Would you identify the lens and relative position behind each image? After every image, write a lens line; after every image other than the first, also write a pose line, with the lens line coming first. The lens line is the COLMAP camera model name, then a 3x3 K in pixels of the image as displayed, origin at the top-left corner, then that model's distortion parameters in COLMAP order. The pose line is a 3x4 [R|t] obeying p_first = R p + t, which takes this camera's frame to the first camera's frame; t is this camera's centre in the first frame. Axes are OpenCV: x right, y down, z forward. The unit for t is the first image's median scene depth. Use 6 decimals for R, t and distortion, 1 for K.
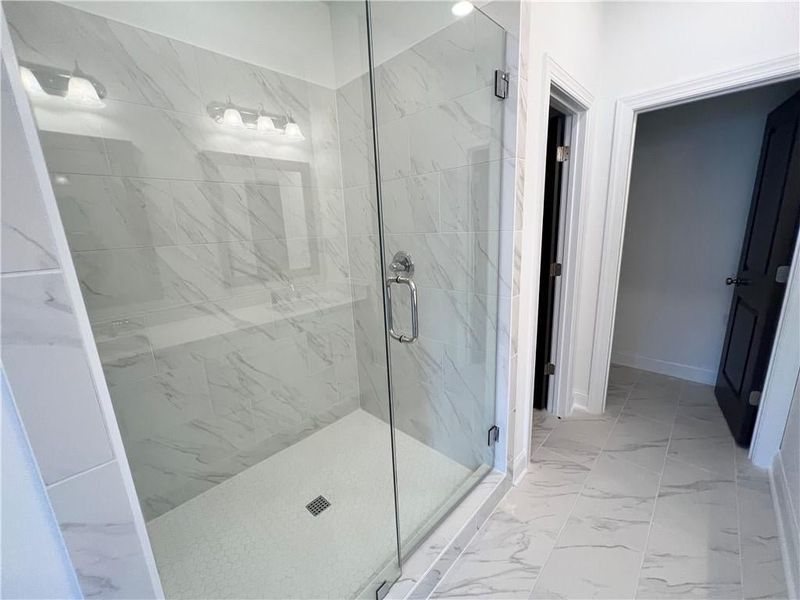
lens RADIAL K [[321.3, 0, 400.1], [0, 321.3, 301.1], [0, 0, 1]] dist [-0.002836, 0.000510]
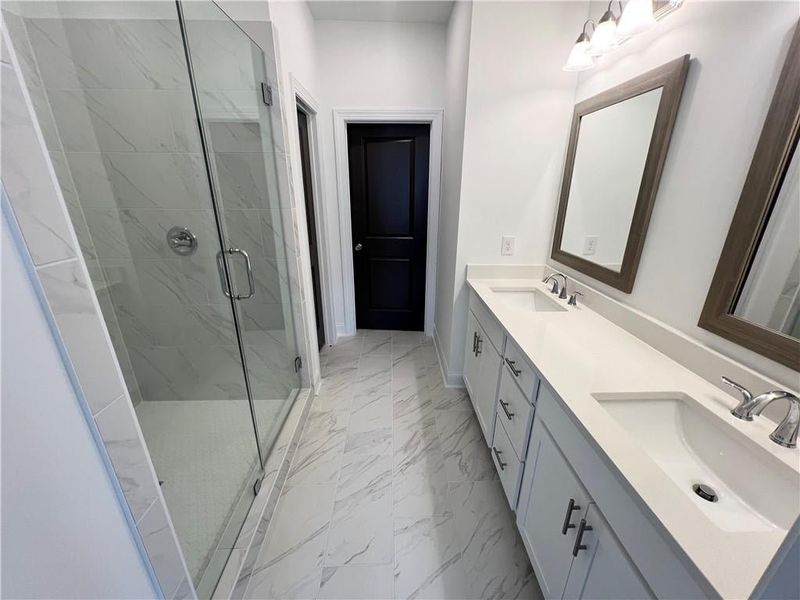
lens RADIAL K [[321.3, 0, 400.8], [0, 321.3, 299.5], [0, 0, 1]] dist [-0.002836, 0.000510]
pose [[0.700544, -0.192006, 0.687293, -0.278028], [0.125886, 0.981269, 0.145819, 0.013464], [-0.702418, -0.015632, 0.711593, -0.247557]]
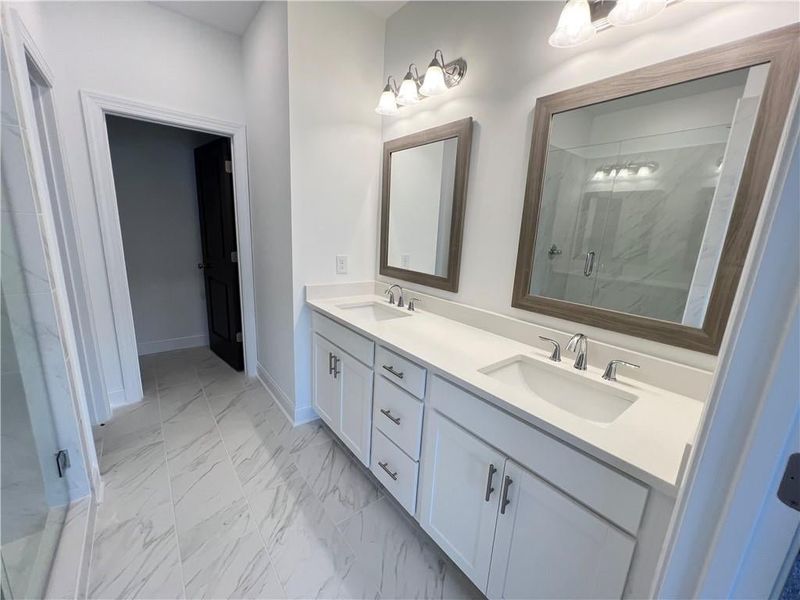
lens RADIAL K [[321.3, 0, 400.6], [0, 321.3, 299.1], [0, 0, 1]] dist [-0.002836, 0.000510]
pose [[0.125647, -0.162344, 0.978702, -0.337721], [0.167953, 0.975761, 0.140294, 0.039494], [-0.977755, 0.146749, 0.149868, -0.033625]]
